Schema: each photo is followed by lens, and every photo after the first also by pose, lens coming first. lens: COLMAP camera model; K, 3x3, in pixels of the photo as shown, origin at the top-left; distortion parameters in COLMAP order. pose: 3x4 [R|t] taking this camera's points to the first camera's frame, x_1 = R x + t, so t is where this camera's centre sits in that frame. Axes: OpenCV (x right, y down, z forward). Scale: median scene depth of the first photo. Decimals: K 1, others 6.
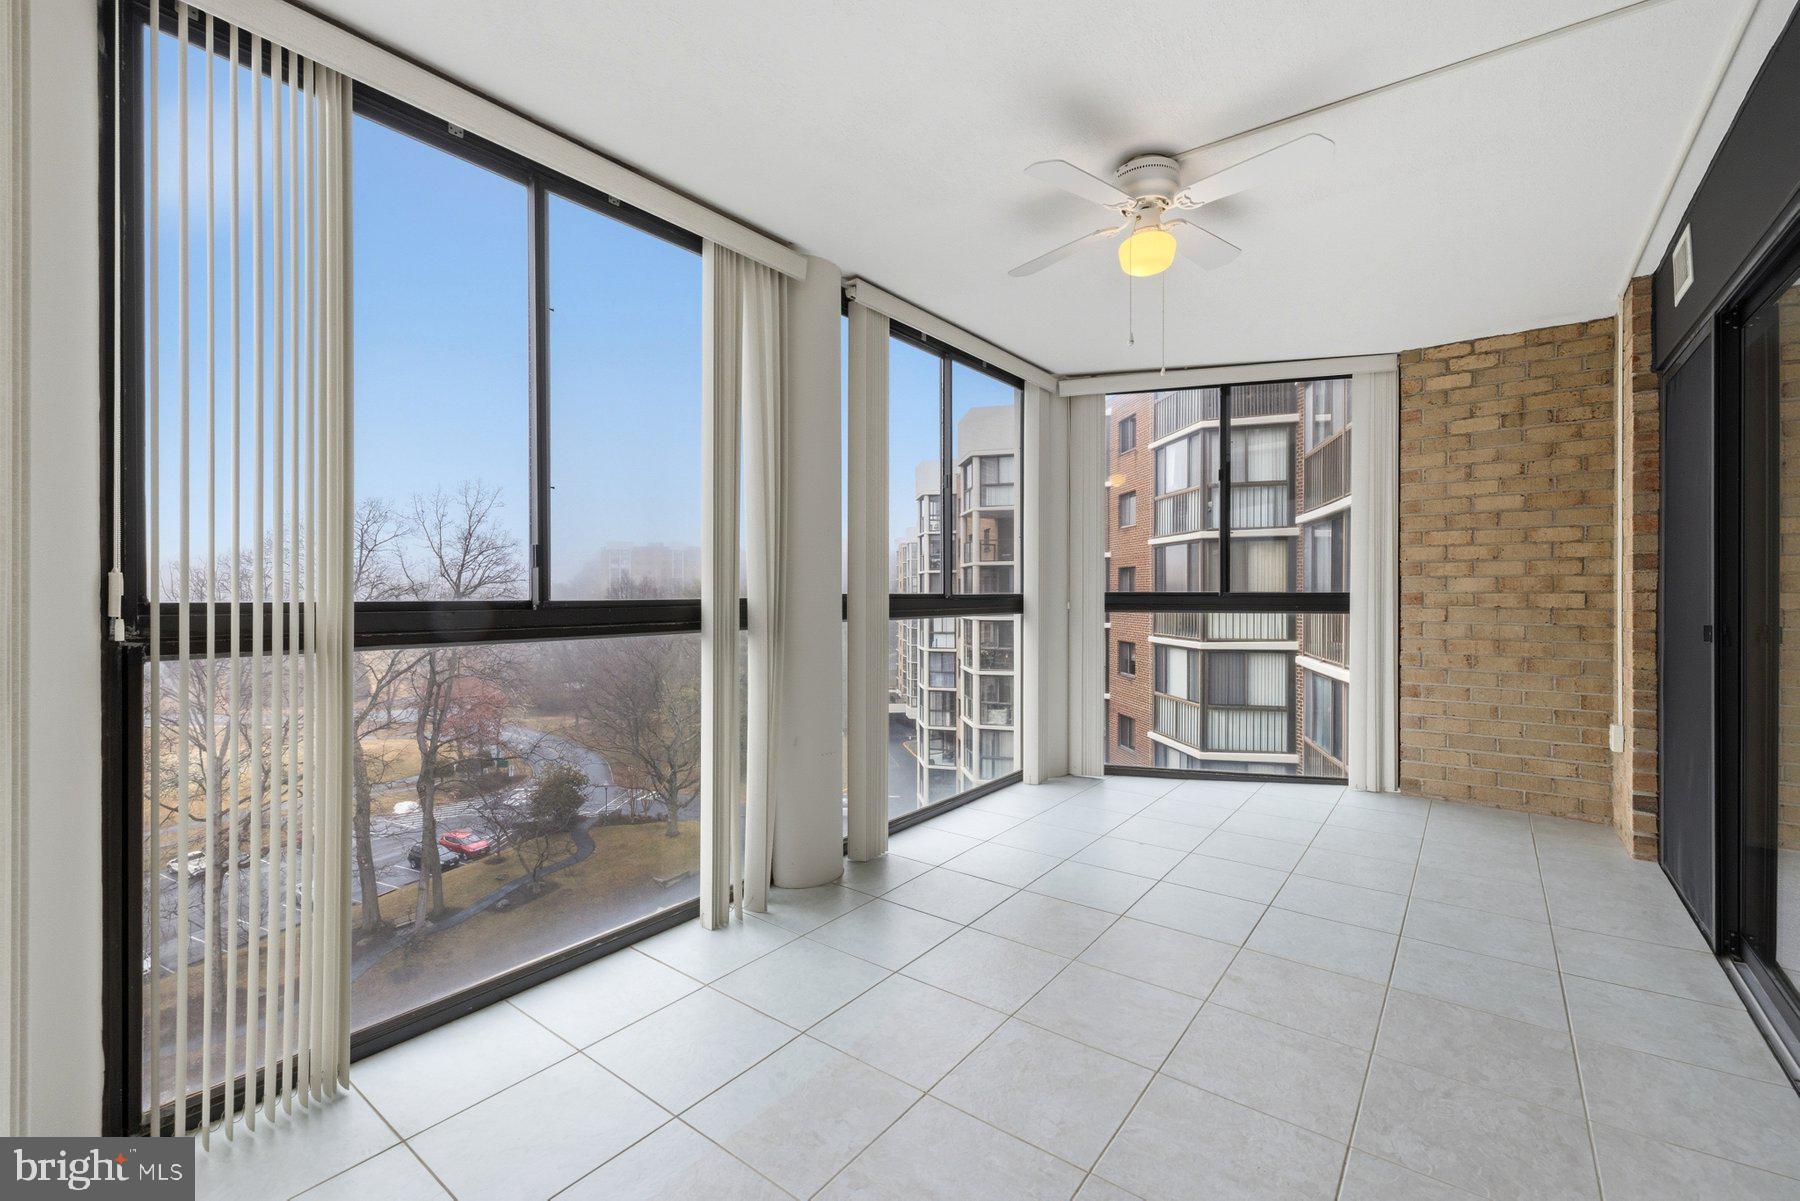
lens RADIAL K [[761.2, 0, 893.8], [0, 761.2, 600.7], [0, 0, 1]] dist [0.002202, 0.000227]
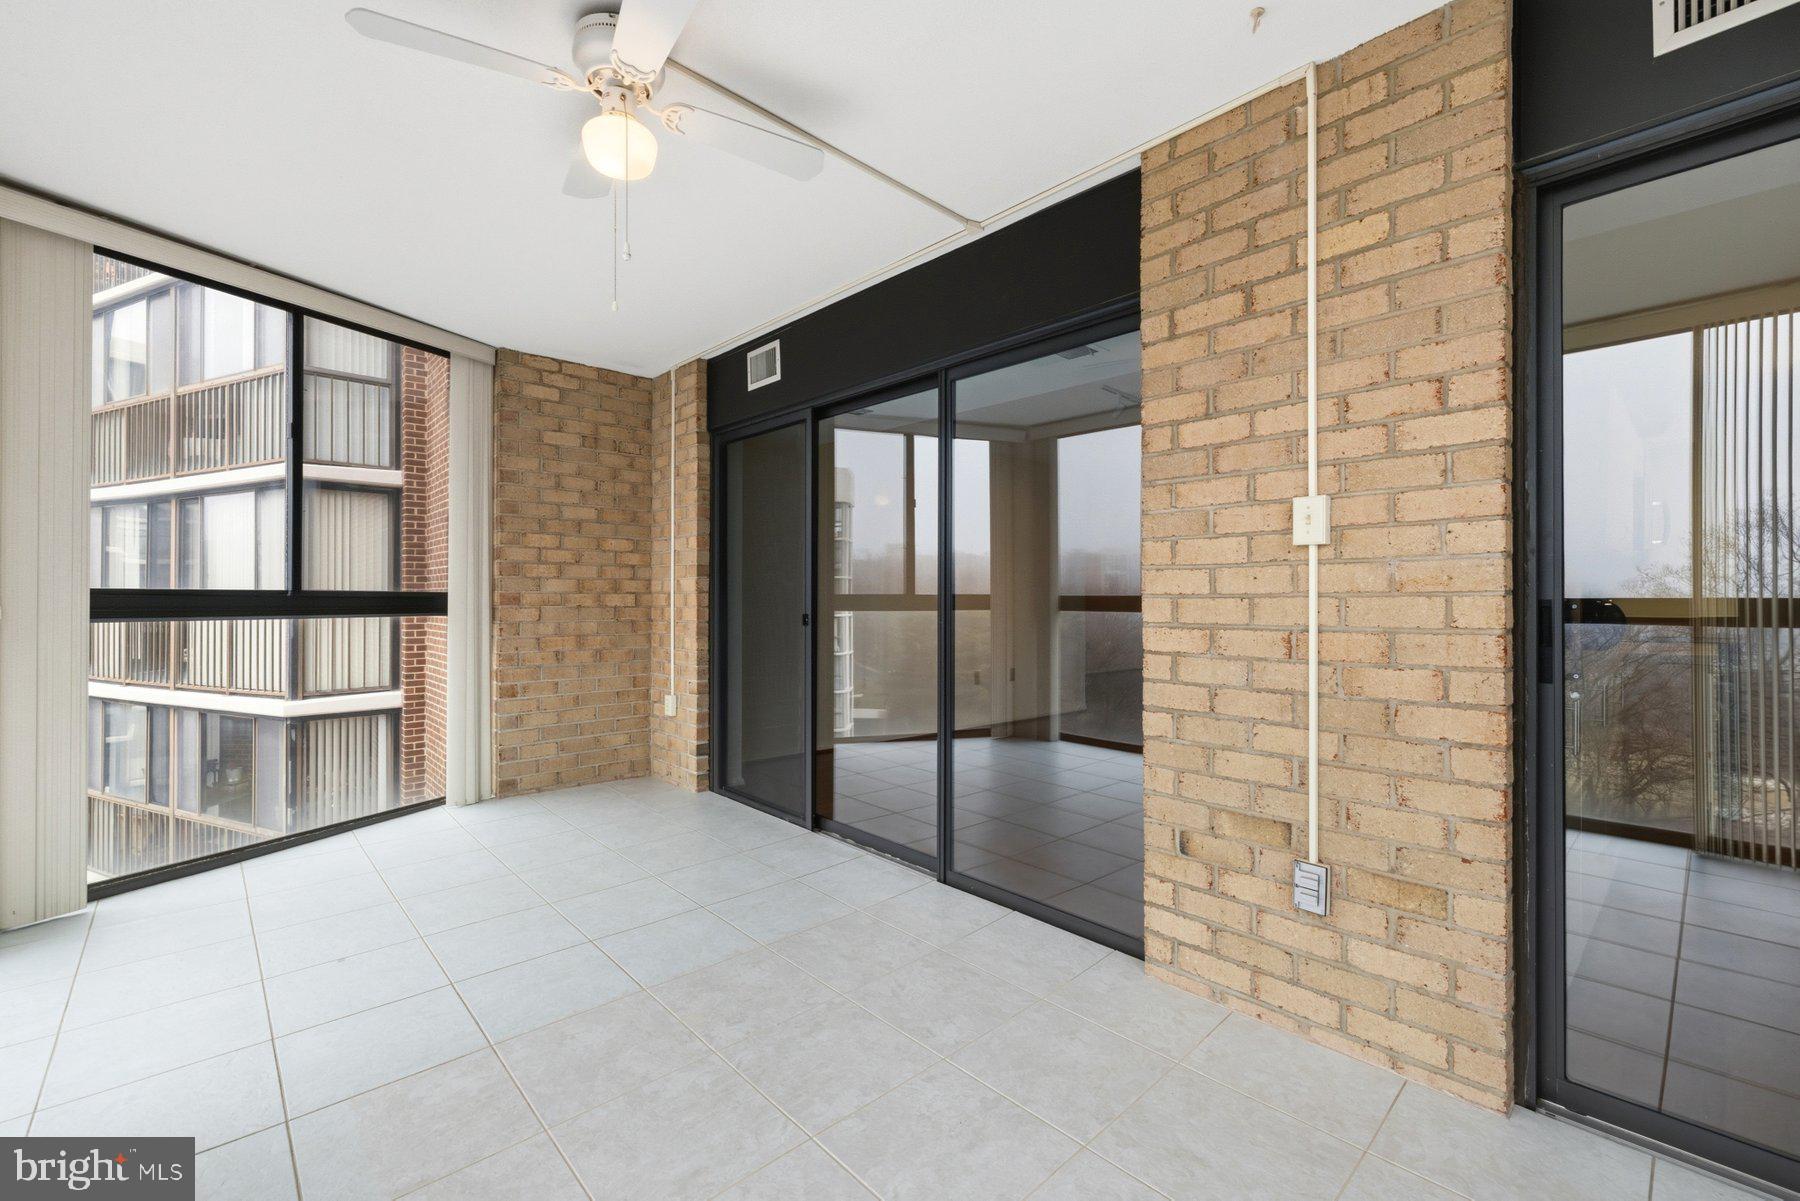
lens RADIAL K [[761.2, 0, 893.8], [0, 761.2, 600.7], [0, 0, 1]] dist [0.002202, 0.000227]
pose [[0.165578, -0.003216, 0.986191, -0.237635], [0.009044, 0.999958, 0.001743, 0.002660], [-0.986155, 0.008630, 0.165600, 0.364596]]
